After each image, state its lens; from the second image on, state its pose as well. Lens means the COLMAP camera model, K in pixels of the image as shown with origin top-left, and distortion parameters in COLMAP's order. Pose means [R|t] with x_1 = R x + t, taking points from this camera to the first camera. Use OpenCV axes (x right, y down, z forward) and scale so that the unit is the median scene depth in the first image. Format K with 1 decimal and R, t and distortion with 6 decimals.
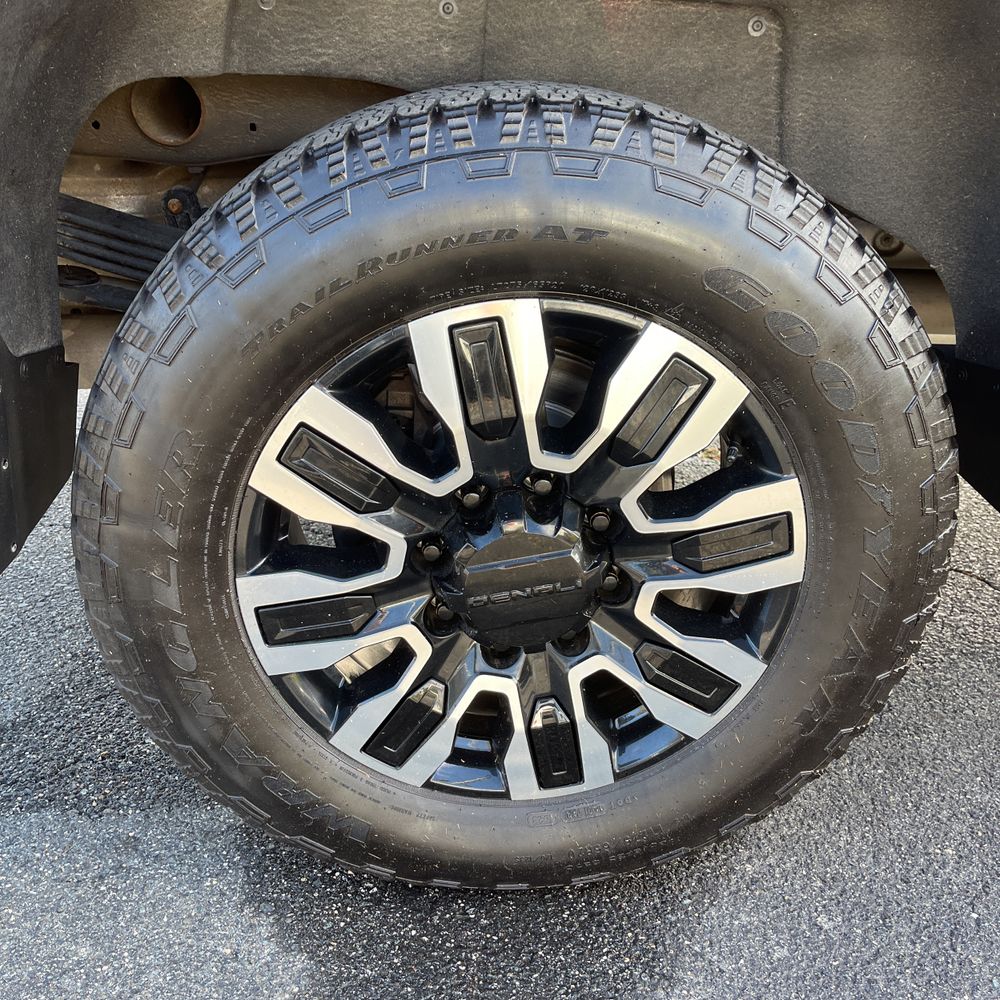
lens RADIAL K [[1024.9, 0, 500.0], [0, 1024.9, 500.0], [0, 0, 1]] dist [0.014773, -0.001895]
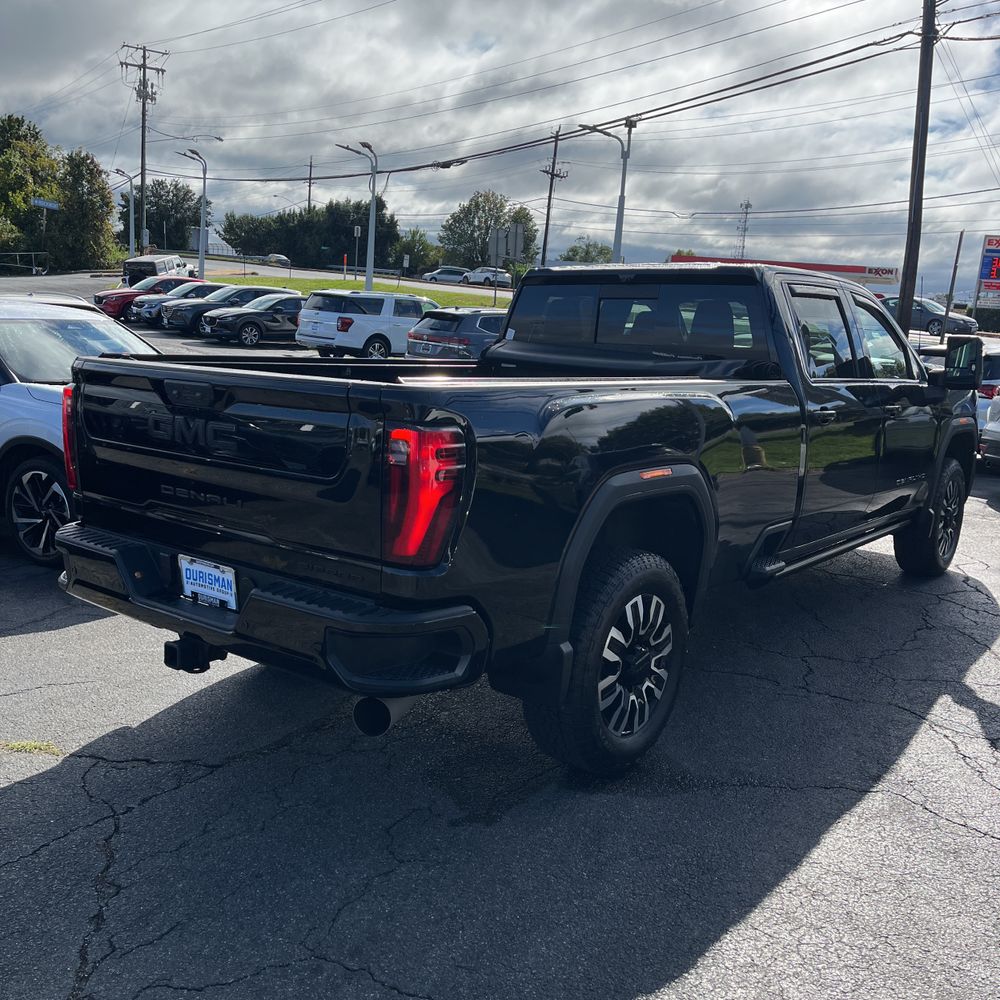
lens RADIAL K [[1001.5, 0, 488.8], [0, 1001.5, 501.5], [0, 0, 1]] dist [0.039137, -0.026490]
pose [[0.658160, -0.139573, 0.739828, -3.154350], [0.315114, 0.943521, -0.102329, -0.303639], [-0.683761, 0.300479, 0.664969, -1.377366]]
